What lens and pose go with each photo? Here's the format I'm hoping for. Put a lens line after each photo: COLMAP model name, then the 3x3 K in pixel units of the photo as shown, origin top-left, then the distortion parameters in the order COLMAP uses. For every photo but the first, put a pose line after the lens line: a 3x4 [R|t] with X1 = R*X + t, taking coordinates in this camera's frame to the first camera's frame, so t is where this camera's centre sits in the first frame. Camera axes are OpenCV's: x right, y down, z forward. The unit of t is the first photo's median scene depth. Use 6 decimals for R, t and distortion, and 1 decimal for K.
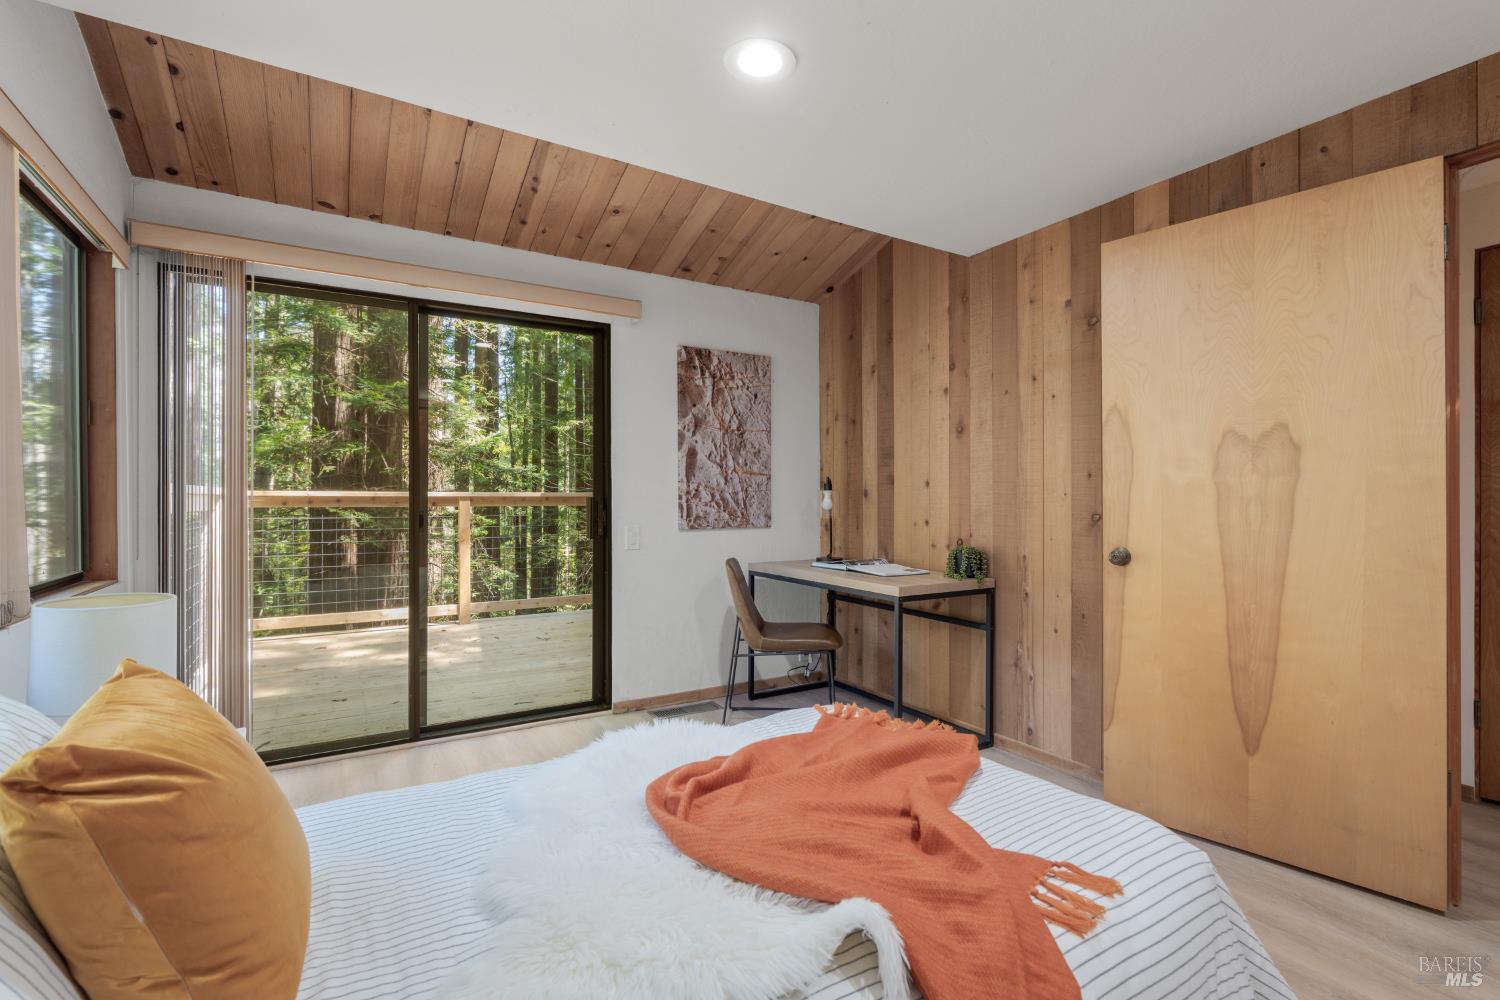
lens RADIAL K [[688.1, 0, 734.8], [0, 688.1, 502.0], [0, 0, 1]] dist [-0.003040, 0.000321]
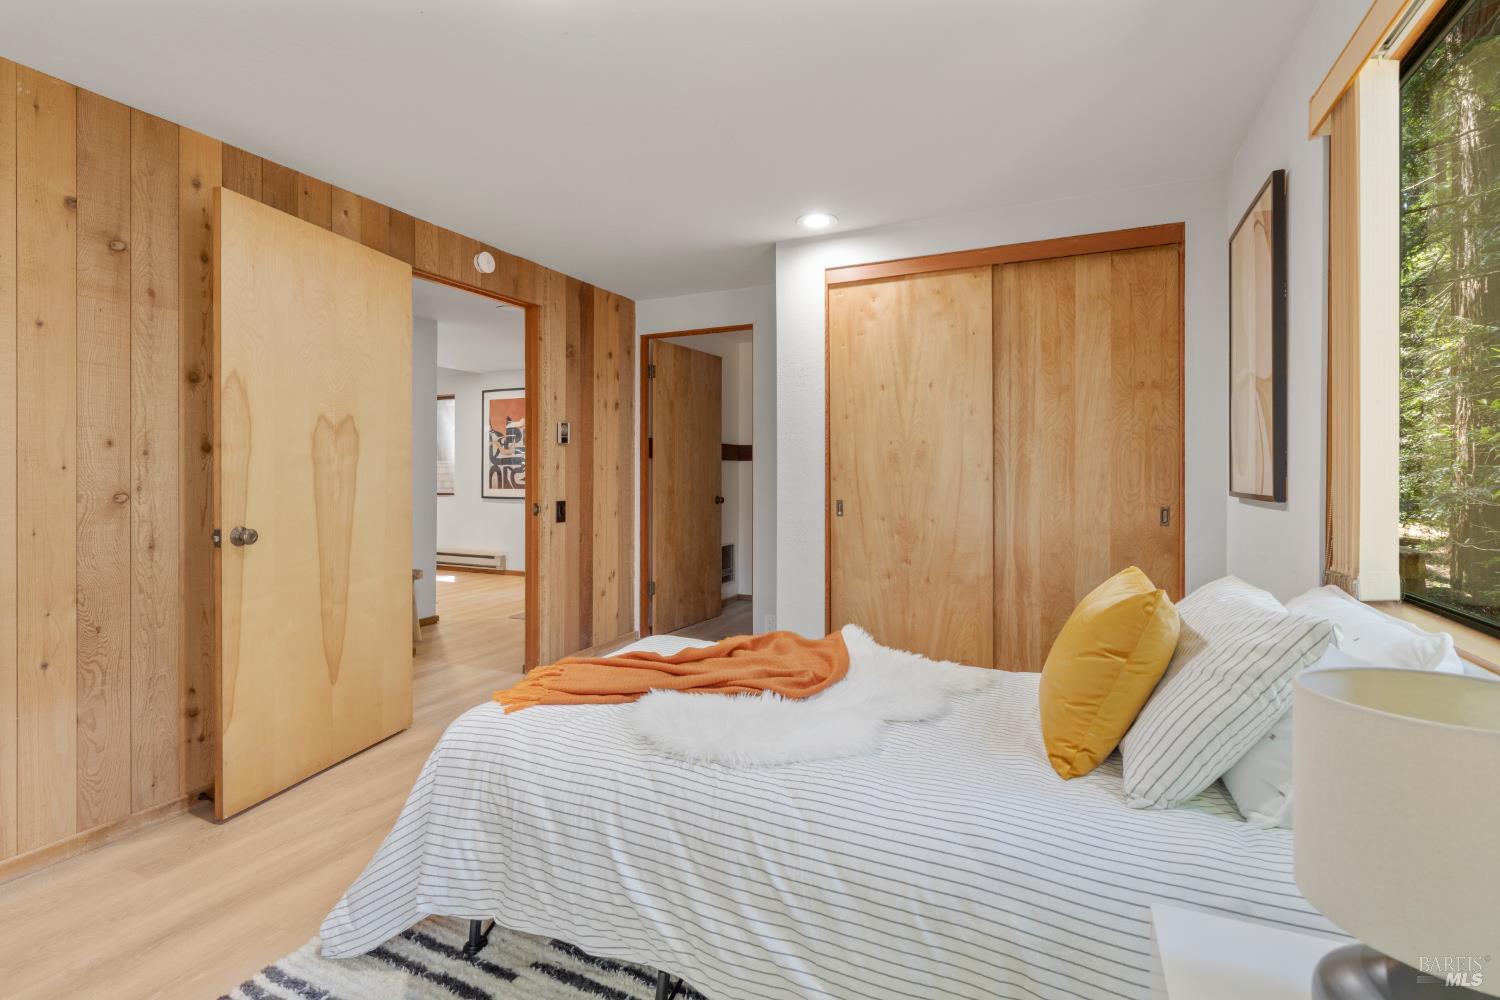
lens RADIAL K [[688.1, 0, 745.4], [0, 688.1, 470.9], [0, 0, 1]] dist [-0.003040, 0.000321]
pose [[-0.568700, 0.002446, 0.822541, -0.649107], [0.002640, 0.999996, -0.001148, -0.006341], [-0.822541, 0.001518, -0.568704, 1.064416]]
